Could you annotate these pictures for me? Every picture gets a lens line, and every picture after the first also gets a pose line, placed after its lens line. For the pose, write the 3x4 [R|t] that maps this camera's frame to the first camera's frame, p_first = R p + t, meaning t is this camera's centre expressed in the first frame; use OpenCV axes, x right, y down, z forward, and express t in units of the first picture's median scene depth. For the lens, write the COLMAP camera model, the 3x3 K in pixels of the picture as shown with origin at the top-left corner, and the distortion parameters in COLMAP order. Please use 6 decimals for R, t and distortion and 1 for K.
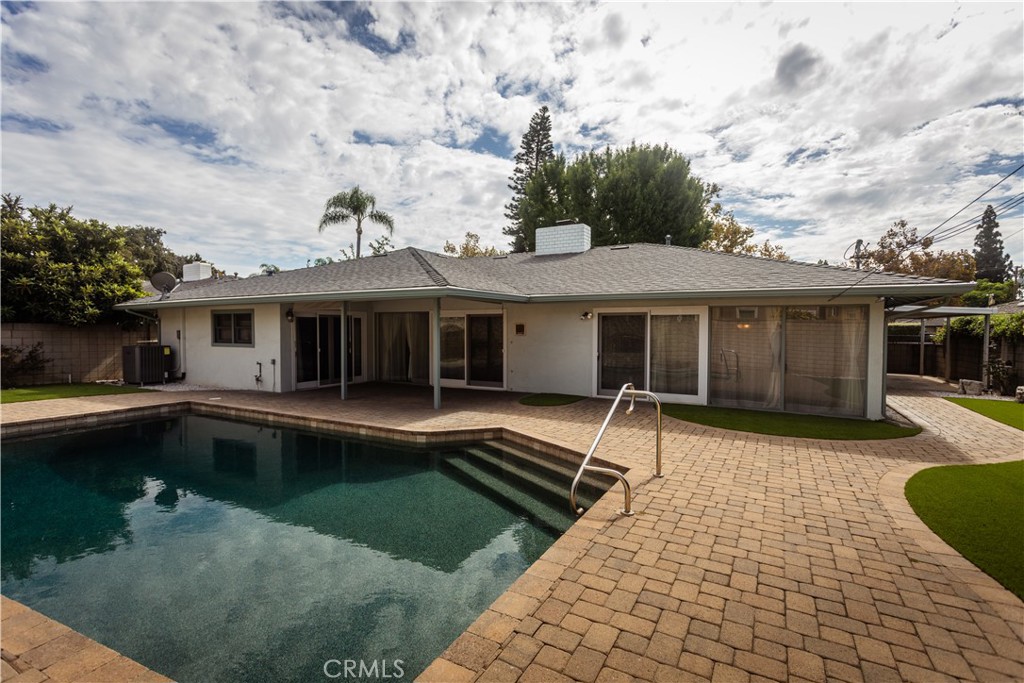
lens RADIAL K [[481.2, 0, 514.2], [0, 481.2, 348.3], [0, 0, 1]] dist [0.001981, 0.002565]
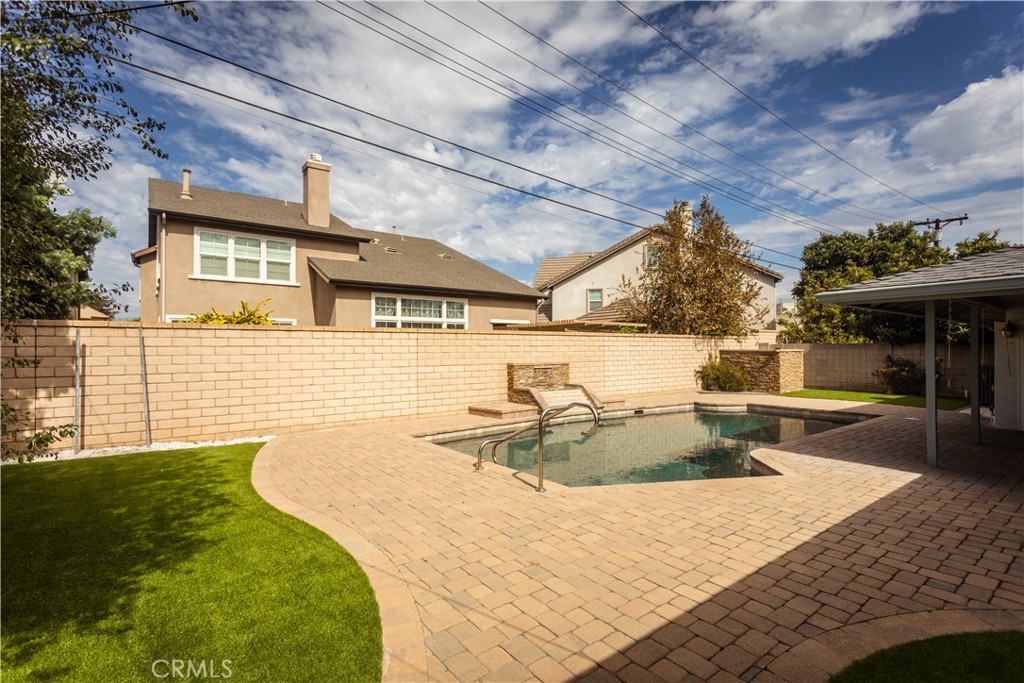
lens RADIAL K [[481.2, 0, 512.3], [0, 481.2, 344.0], [0, 0, 1]] dist [0.001981, 0.002565]
pose [[-0.406995, -0.009626, -0.913380, 0.431109], [-0.034710, 0.999385, 0.004934, -0.016607], [0.912771, 0.033711, -0.407079, 0.465025]]
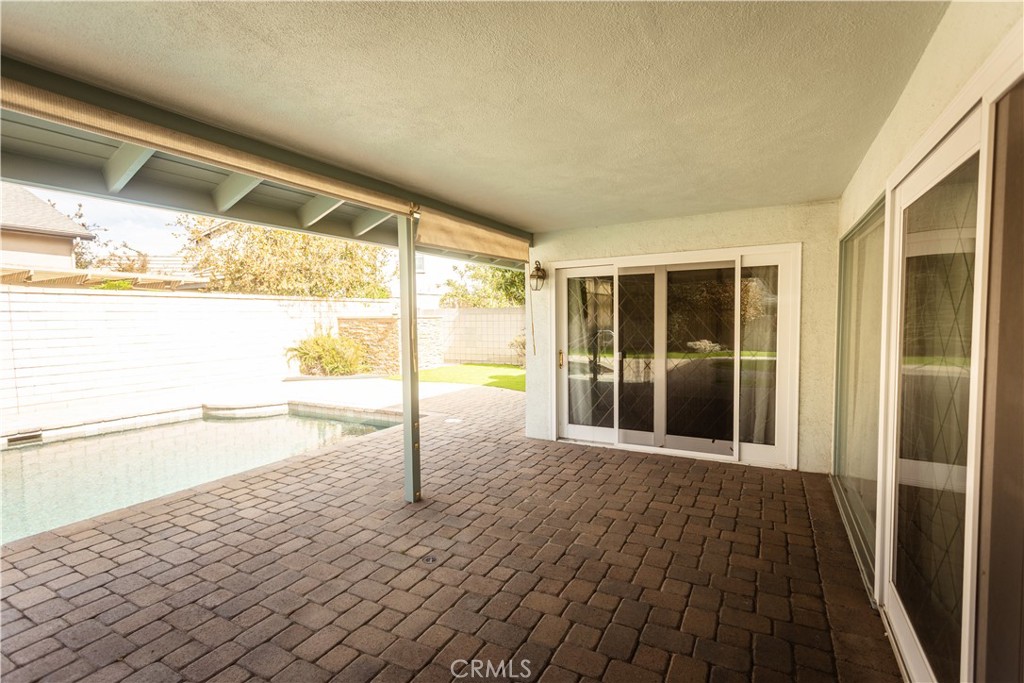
lens RADIAL K [[481.2, 0, 512.5], [0, 481.2, 338.0], [0, 0, 1]] dist [0.001981, 0.002565]
pose [[0.000227, 0.043896, -0.999036, -0.000344], [-0.025322, 0.998716, 0.043876, -0.022260], [0.999679, 0.025288, 0.001339, 0.763714]]
